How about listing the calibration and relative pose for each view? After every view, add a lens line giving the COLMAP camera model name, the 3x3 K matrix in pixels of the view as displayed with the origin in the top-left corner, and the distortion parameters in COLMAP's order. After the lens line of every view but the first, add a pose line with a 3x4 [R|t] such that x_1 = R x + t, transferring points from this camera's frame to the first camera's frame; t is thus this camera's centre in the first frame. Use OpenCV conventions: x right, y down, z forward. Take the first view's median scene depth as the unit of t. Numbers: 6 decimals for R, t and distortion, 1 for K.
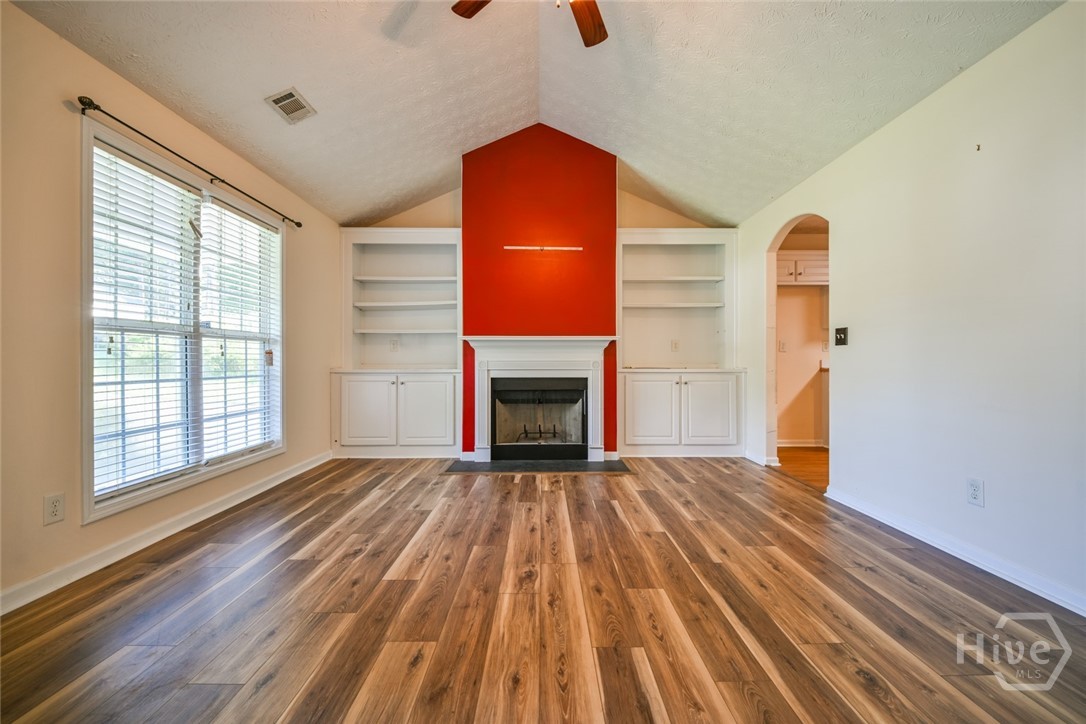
lens RADIAL K [[446.9, 0, 546.1], [0, 446.9, 360.3], [0, 0, 1]] dist [0.002686, -0.010552]
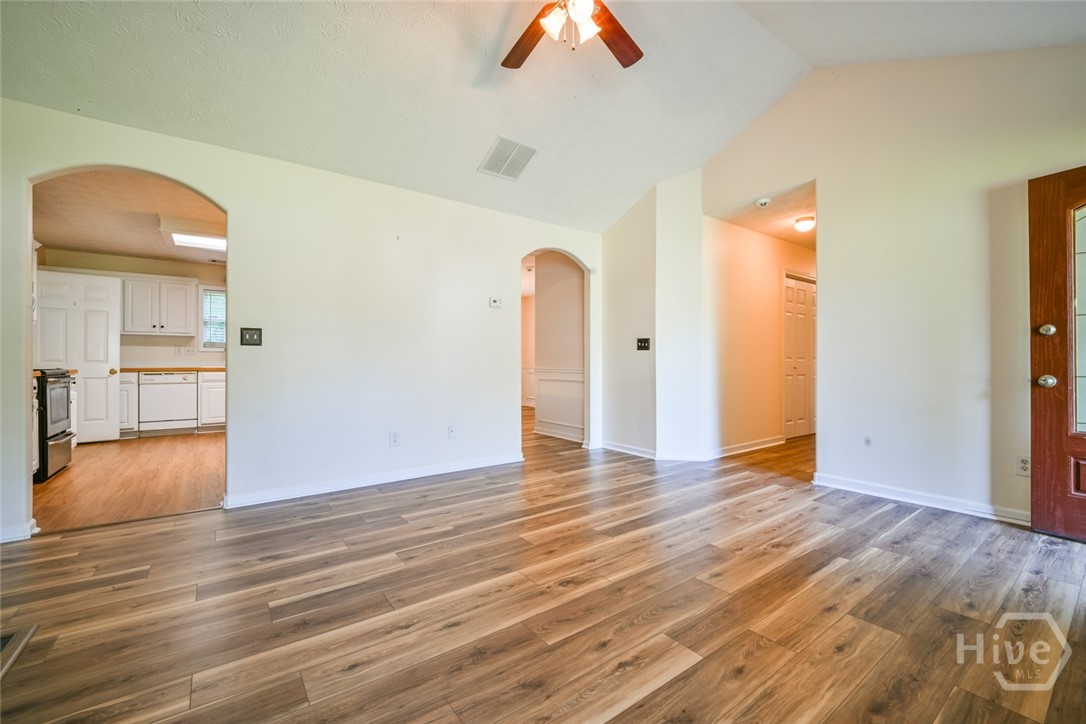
lens RADIAL K [[446.9, 0, 547.2], [0, 446.9, 360.6], [0, 0, 1]] dist [0.002686, -0.010552]
pose [[-0.587483, 0.003083, 0.809231, -0.590000], [0.001714, 0.999995, -0.002565, 0.004515], [-0.809235, -0.000120, -0.587485, 1.192238]]
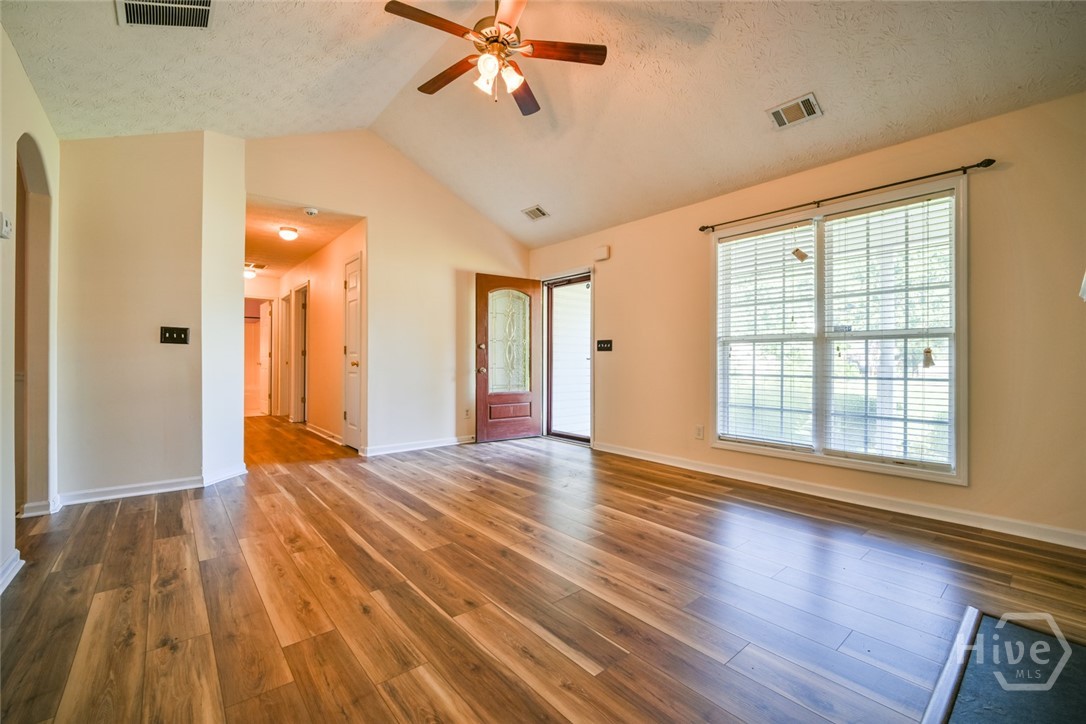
lens RADIAL K [[446.9, 0, 543.9], [0, 446.9, 356.6], [0, 0, 1]] dist [0.002686, -0.010552]
pose [[-0.768967, -0.009308, -0.639220, 0.548701], [-0.004193, 0.999946, -0.009516, 0.003224], [0.639274, -0.004637, -0.768965, 1.490874]]
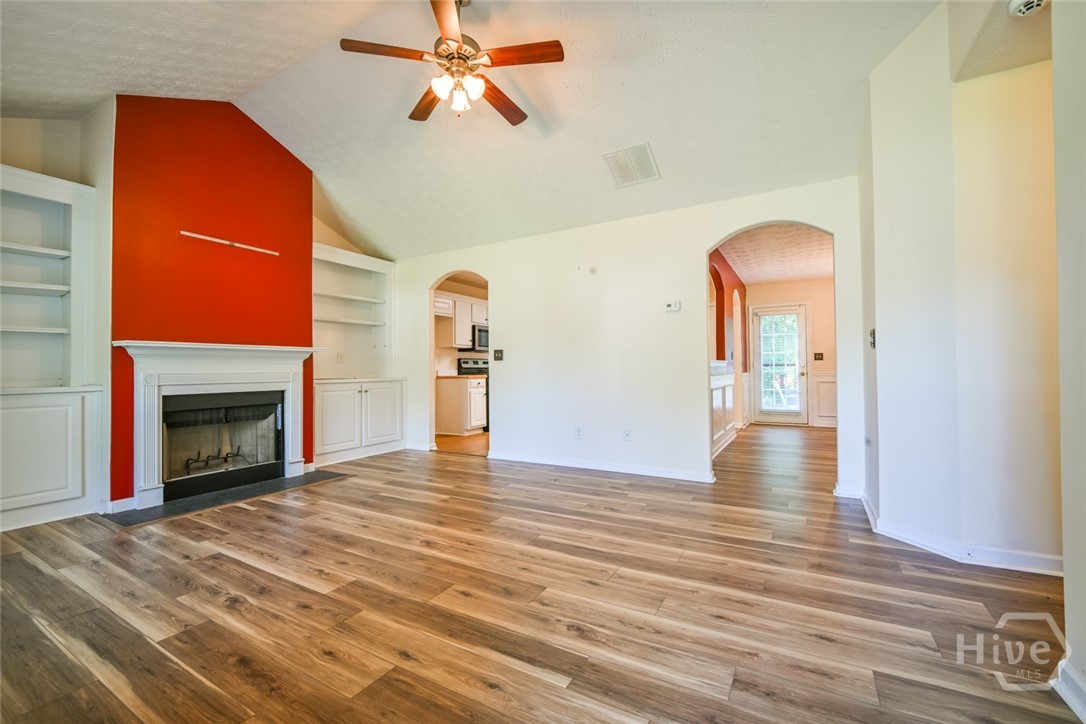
lens RADIAL K [[446.9, 0, 546.4], [0, 446.9, 358.7], [0, 0, 1]] dist [0.002686, -0.010552]
pose [[0.506621, 0.015365, 0.862032, -0.711000], [0.010754, 0.999651, -0.024138, 0.001010], [-0.862102, 0.021499, 0.506278, 0.050603]]
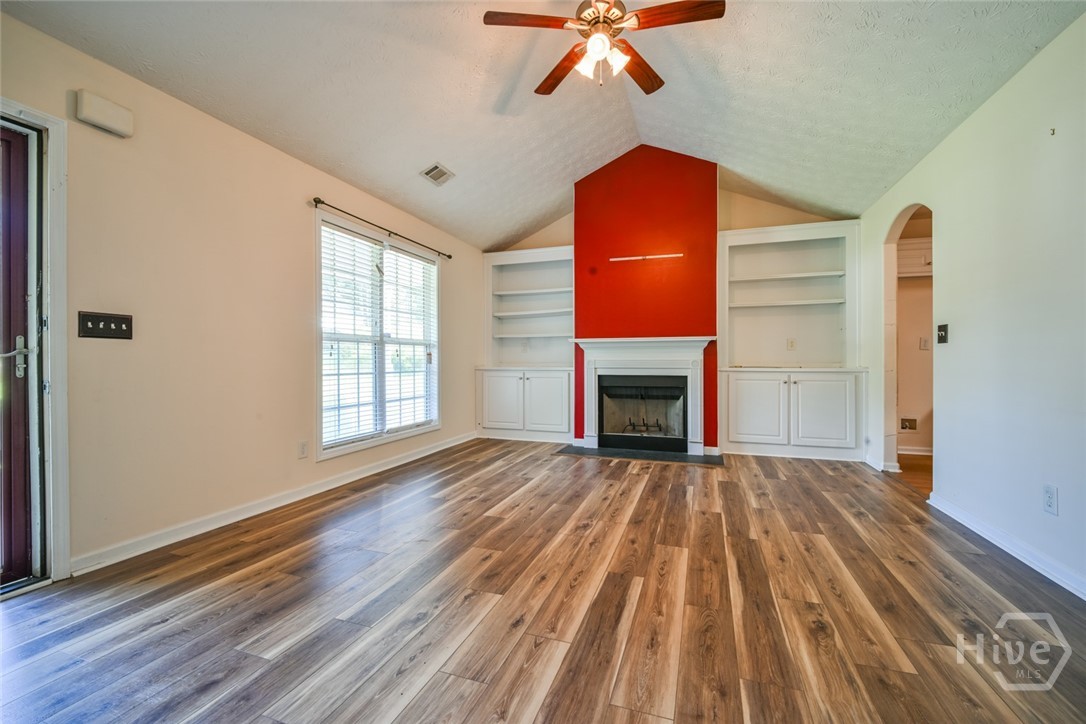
lens RADIAL K [[446.9, 0, 546.4], [0, 446.9, 361.1], [0, 0, 1]] dist [0.002686, -0.010552]
pose [[0.939815, -0.000178, -0.341683, 0.221778], [0.001210, 0.999995, 0.002807, 0.000525], [0.341681, -0.003051, 0.939811, -0.186828]]
